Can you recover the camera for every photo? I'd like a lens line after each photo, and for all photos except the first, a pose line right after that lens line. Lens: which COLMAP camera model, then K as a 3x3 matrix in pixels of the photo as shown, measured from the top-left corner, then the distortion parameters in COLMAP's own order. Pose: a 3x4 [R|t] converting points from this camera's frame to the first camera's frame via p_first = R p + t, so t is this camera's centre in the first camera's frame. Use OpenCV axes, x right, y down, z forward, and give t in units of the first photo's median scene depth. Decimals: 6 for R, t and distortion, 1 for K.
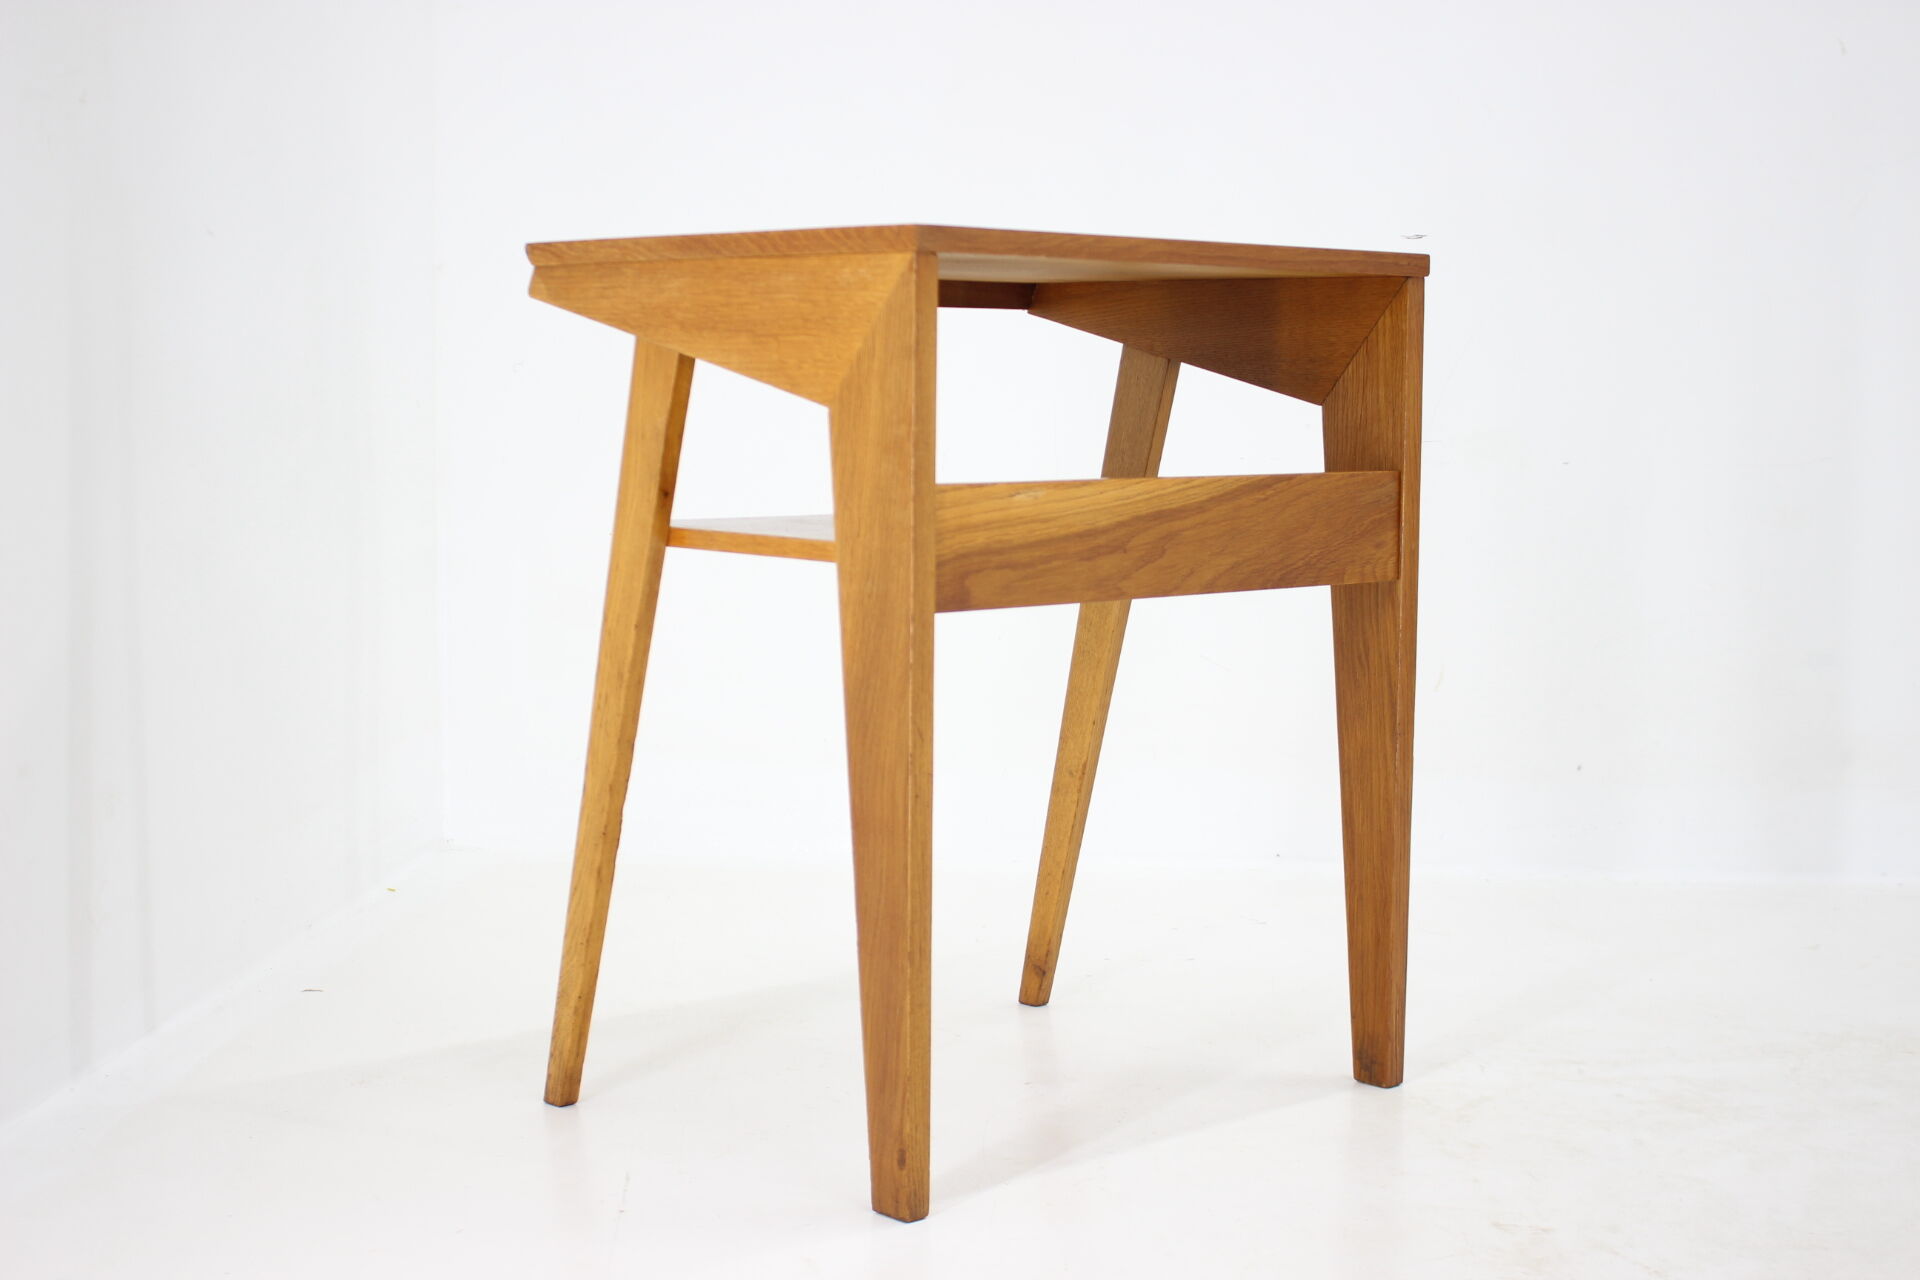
lens RADIAL K [[2861.3, 0, 960.0], [0, 2861.3, 640.0], [0, 0, 1]] dist [-0.043137, -0.039165]
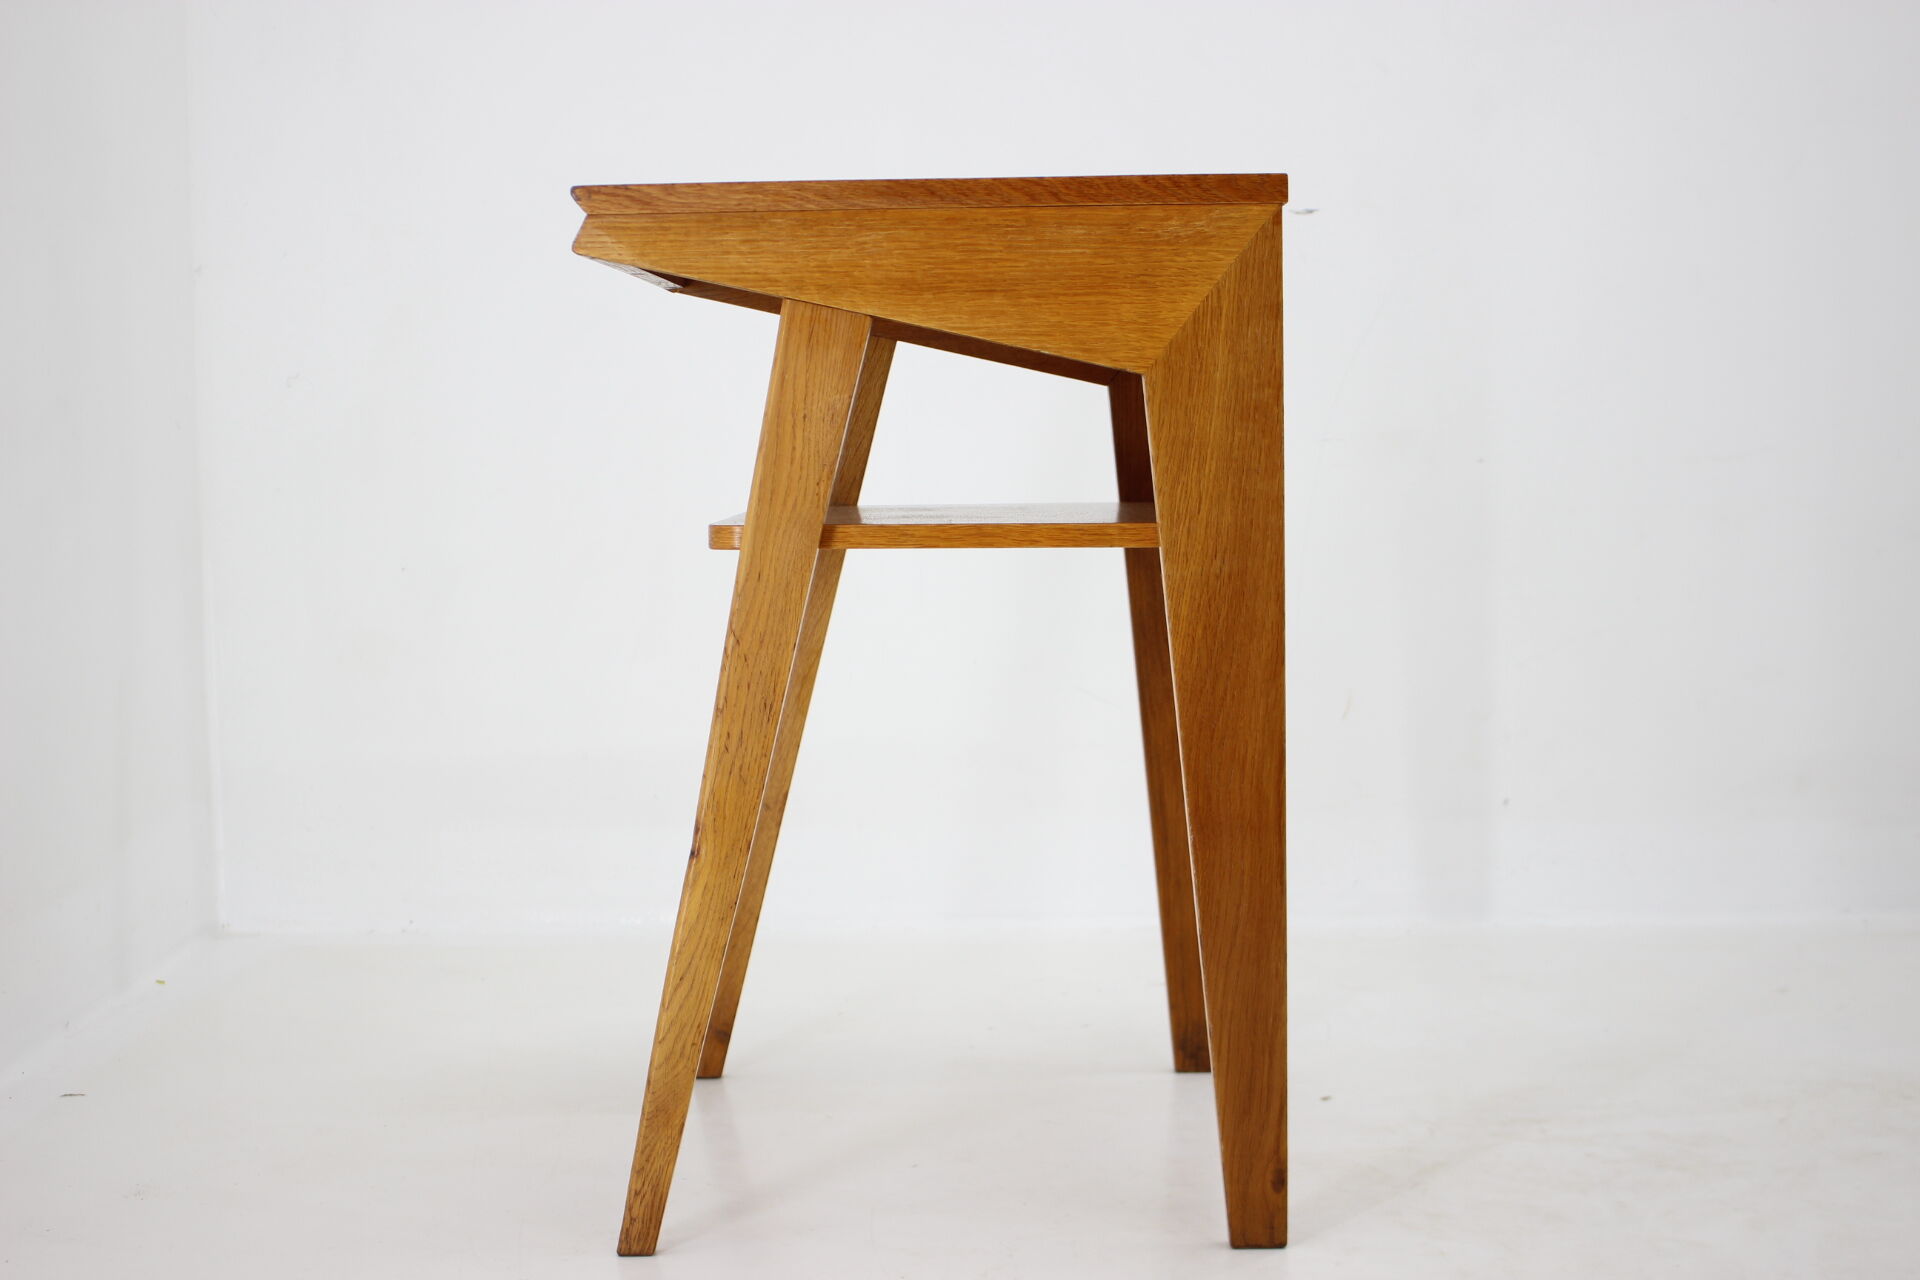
lens RADIAL K [[3019.7, 0, 960.0], [0, 3019.7, 640.0], [0, 0, 1]] dist [-0.022760, -0.020898]
pose [[0.684423, -0.071303, 0.725590, -0.772114], [0.089162, 0.995922, 0.013764, -0.015238], [-0.723613, 0.055274, 0.687990, 0.380492]]
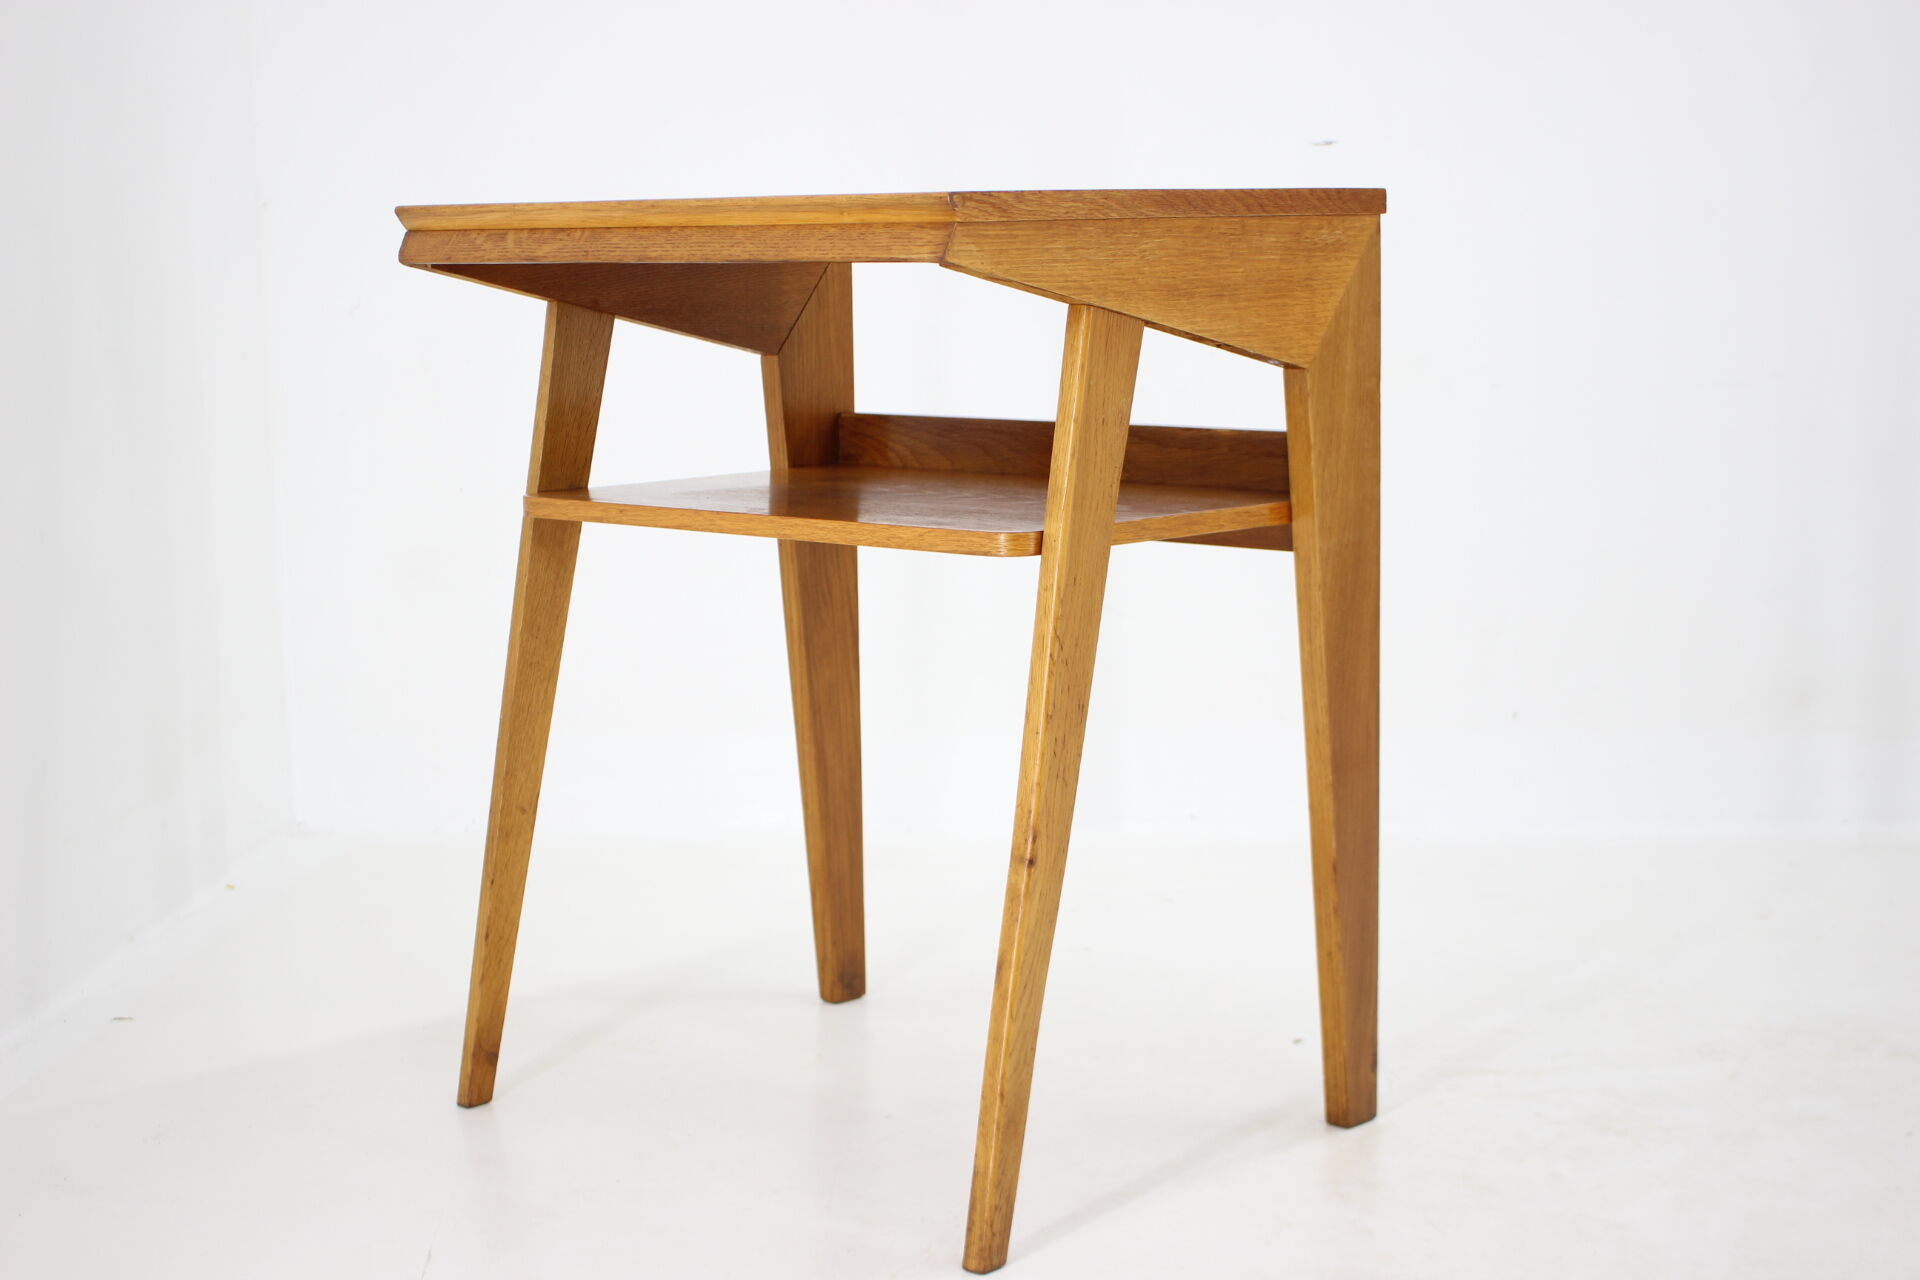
lens RADIAL K [[2861.3, 0, 960.0], [0, 2861.3, 640.0], [0, 0, 1]] dist [-0.043137, -0.039165]
pose [[-0.045254, -0.149974, 0.987654, -1.023644], [0.111261, 0.981759, 0.154177, -0.152805], [-0.992760, 0.116865, -0.027742, 1.137383]]
